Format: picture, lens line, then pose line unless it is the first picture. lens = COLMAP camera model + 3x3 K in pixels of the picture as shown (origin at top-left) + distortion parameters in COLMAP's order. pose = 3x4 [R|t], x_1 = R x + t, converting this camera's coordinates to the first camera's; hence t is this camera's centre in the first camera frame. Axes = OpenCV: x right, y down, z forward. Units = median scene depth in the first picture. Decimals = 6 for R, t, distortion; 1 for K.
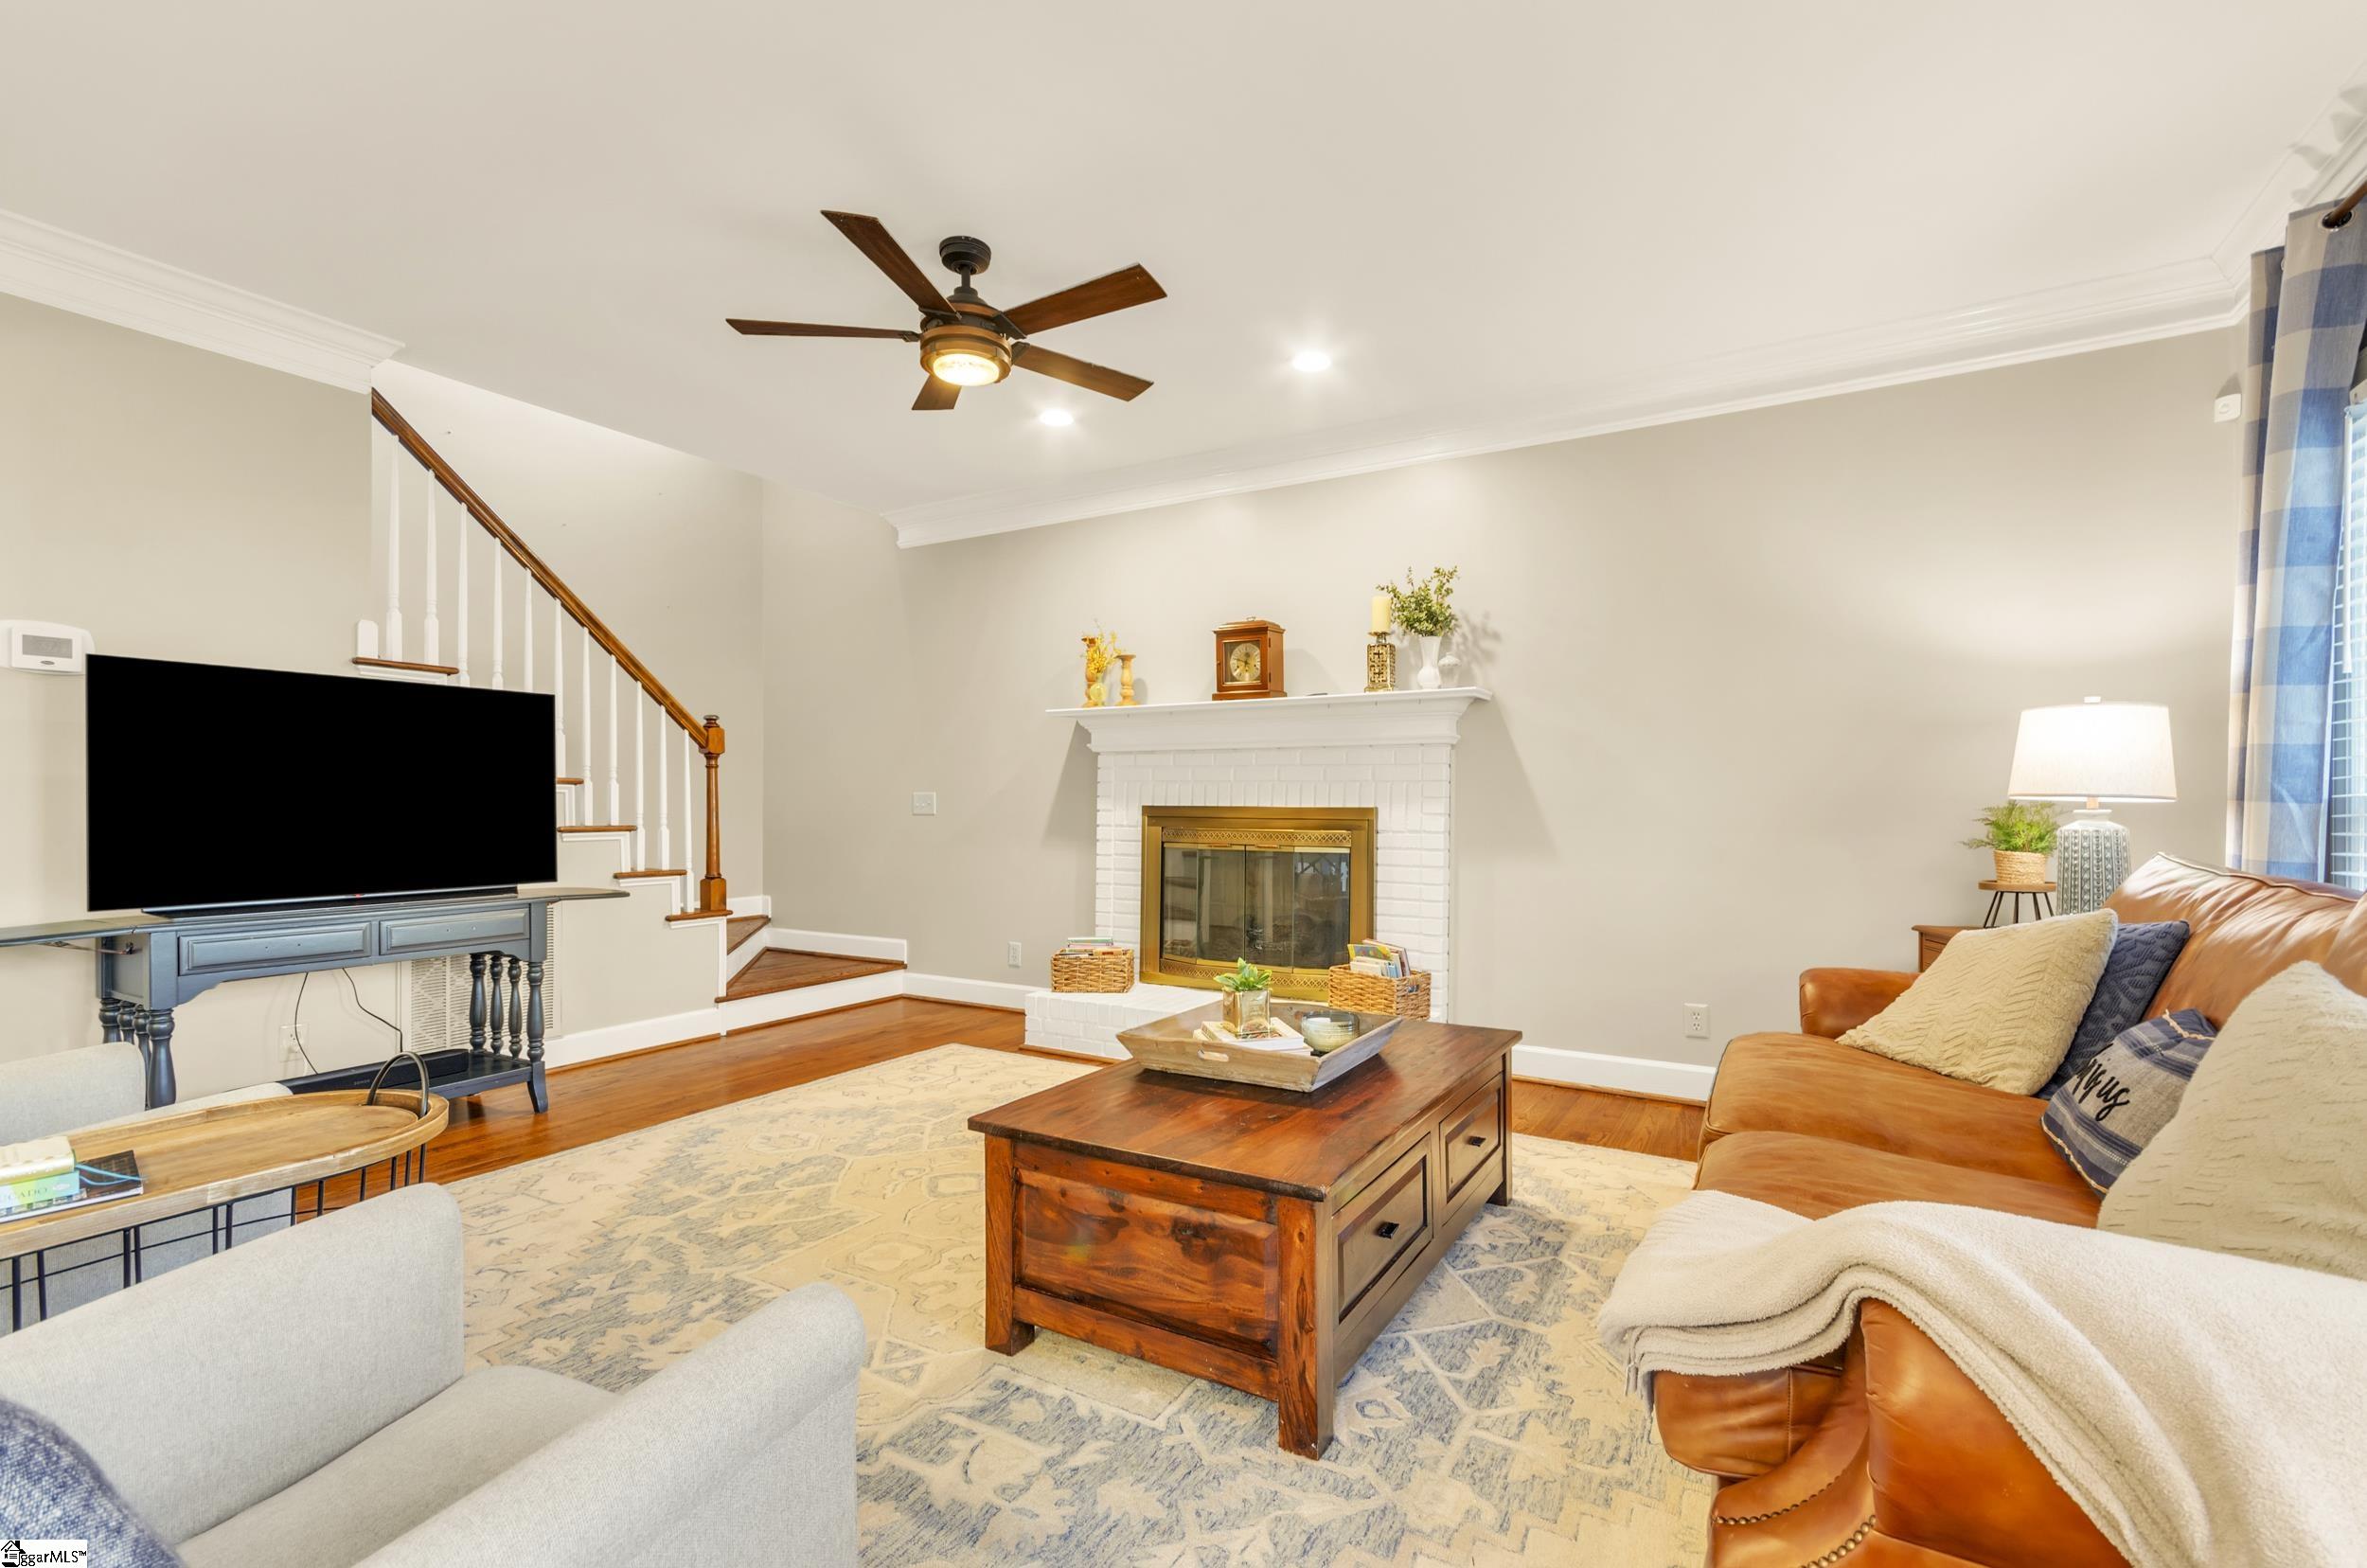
lens RADIAL K [[1039.4, 0, 1205.0], [0, 1039.4, 796.9], [0, 0, 1]] dist [0.004007, 0.000853]
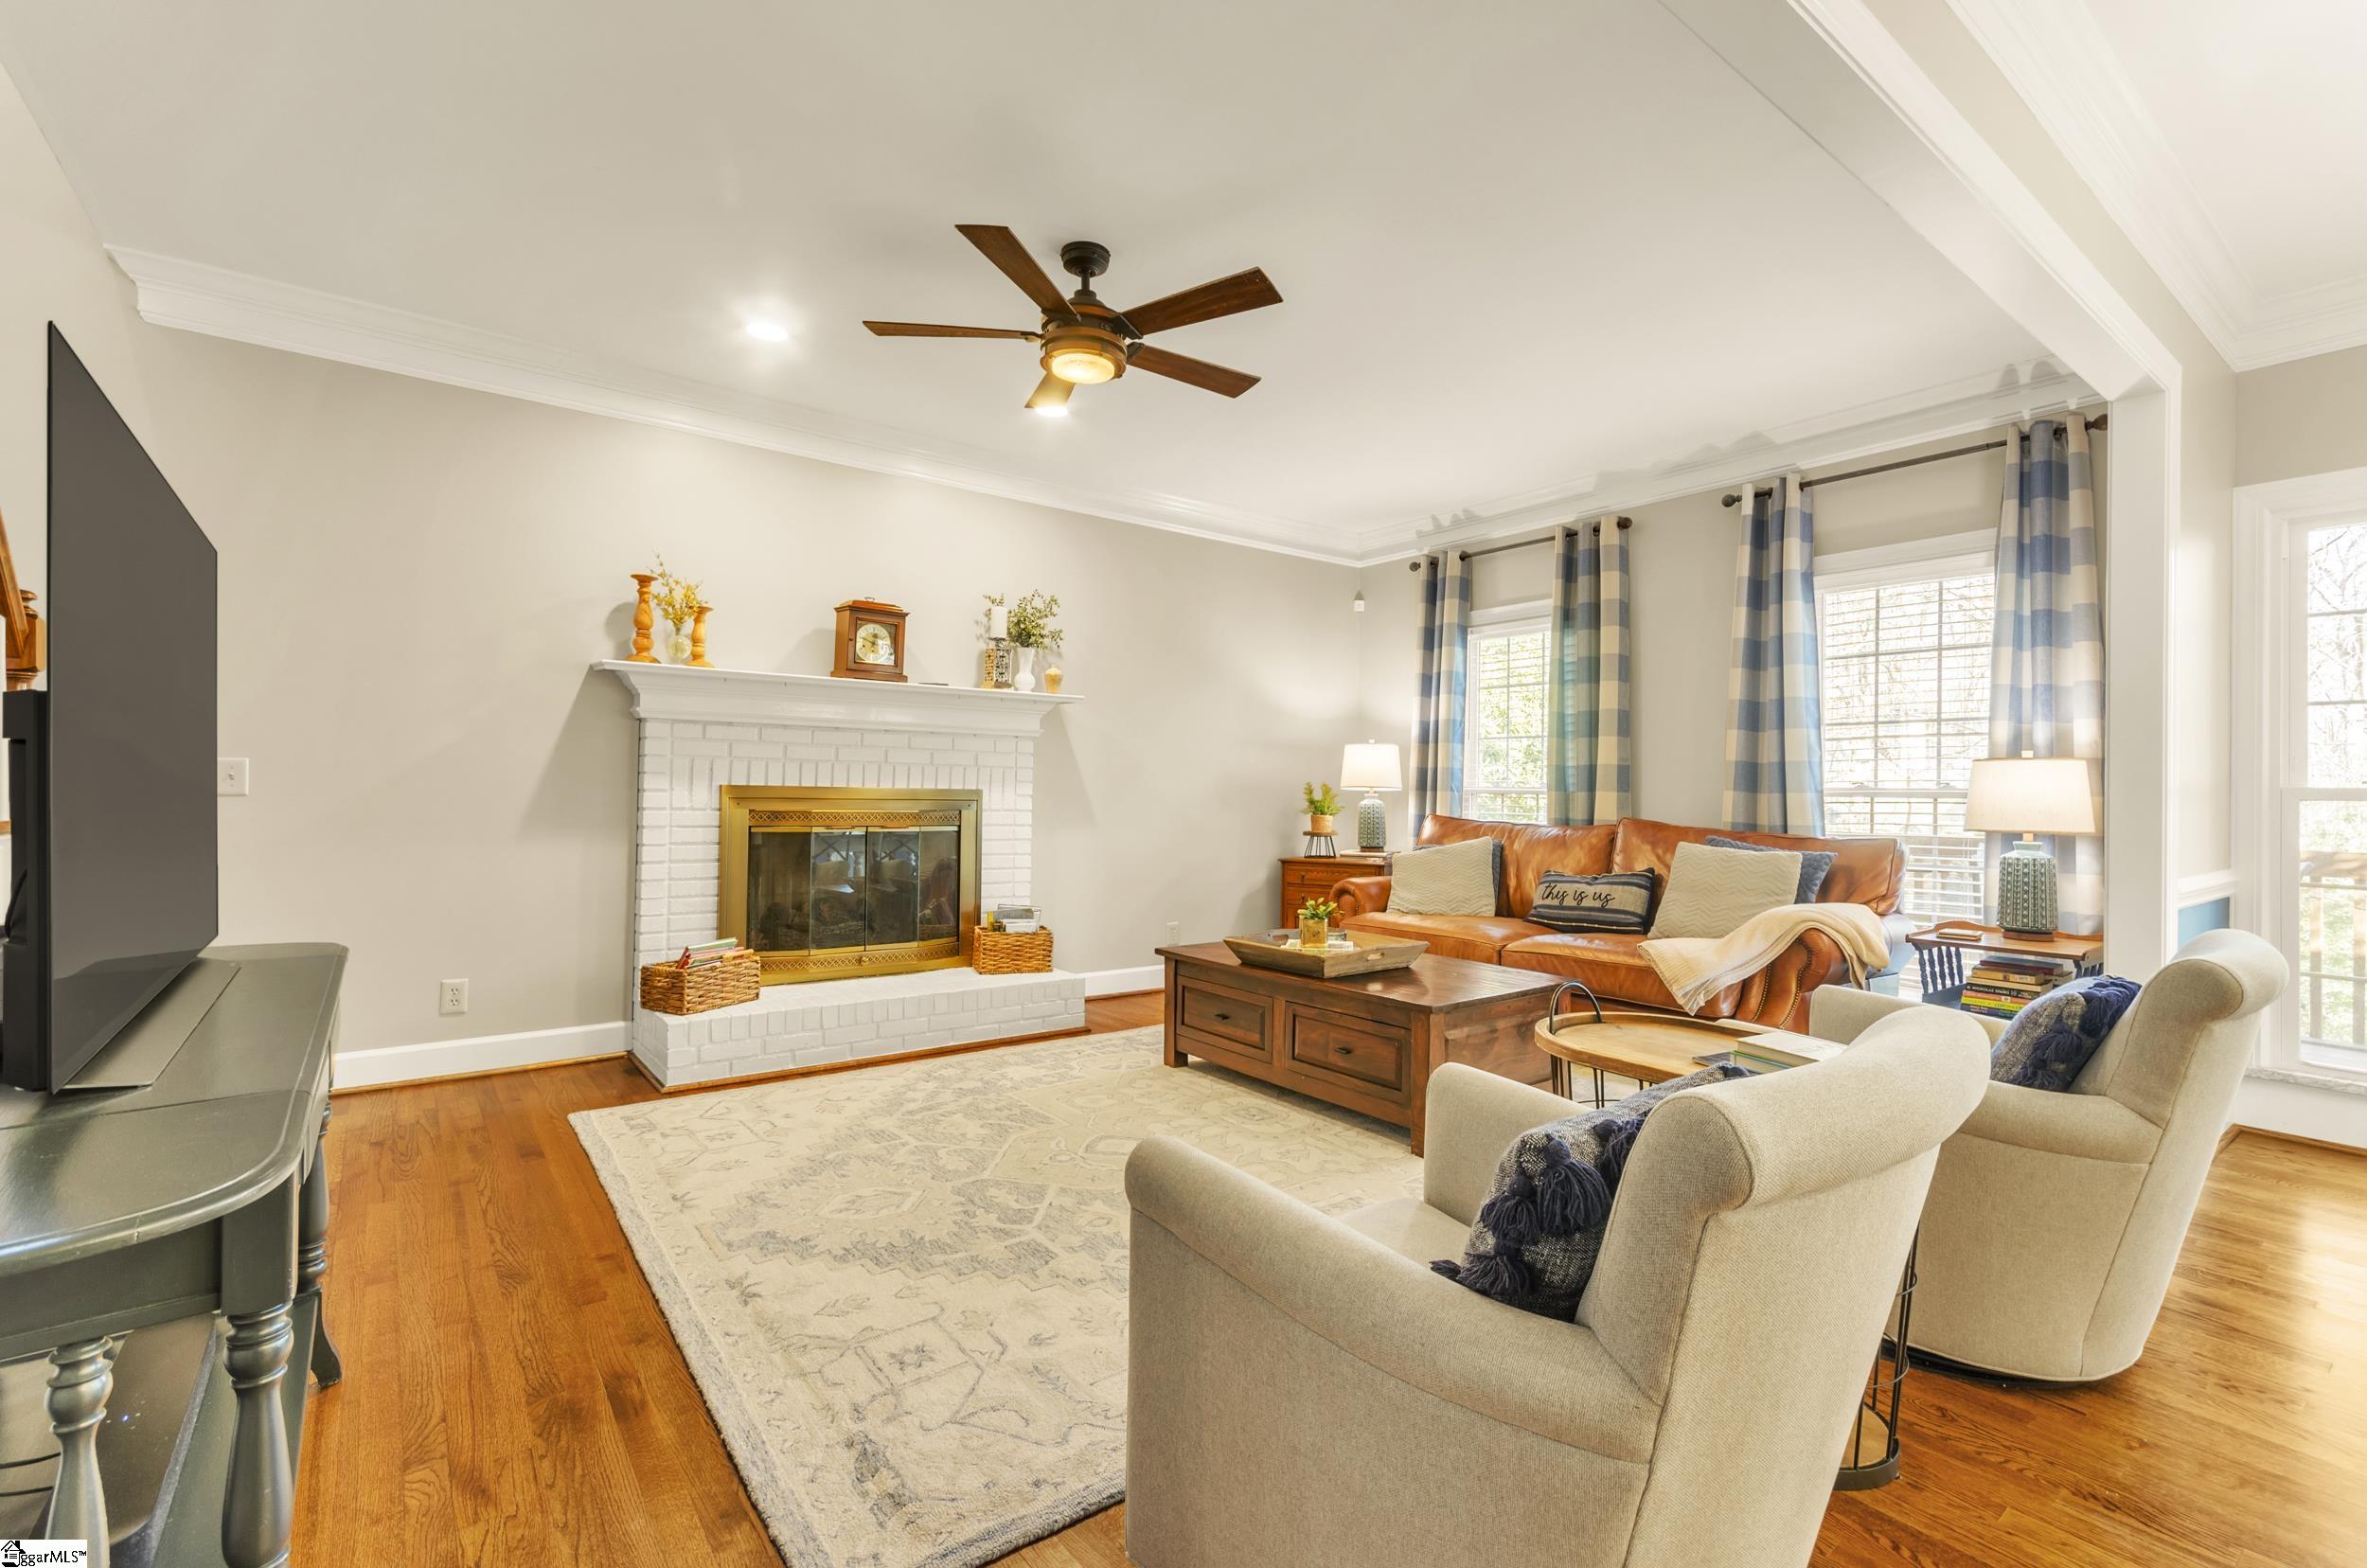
lens RADIAL K [[1039.4, 0, 1200.6], [0, 1039.4, 776.0], [0, 0, 1]] dist [0.004007, 0.000853]
pose [[0.387550, 0.016025, 0.921710, -0.741026], [-0.019044, 0.999775, -0.009375, 0.001305], [-0.921652, -0.013919, 0.387767, 0.317921]]
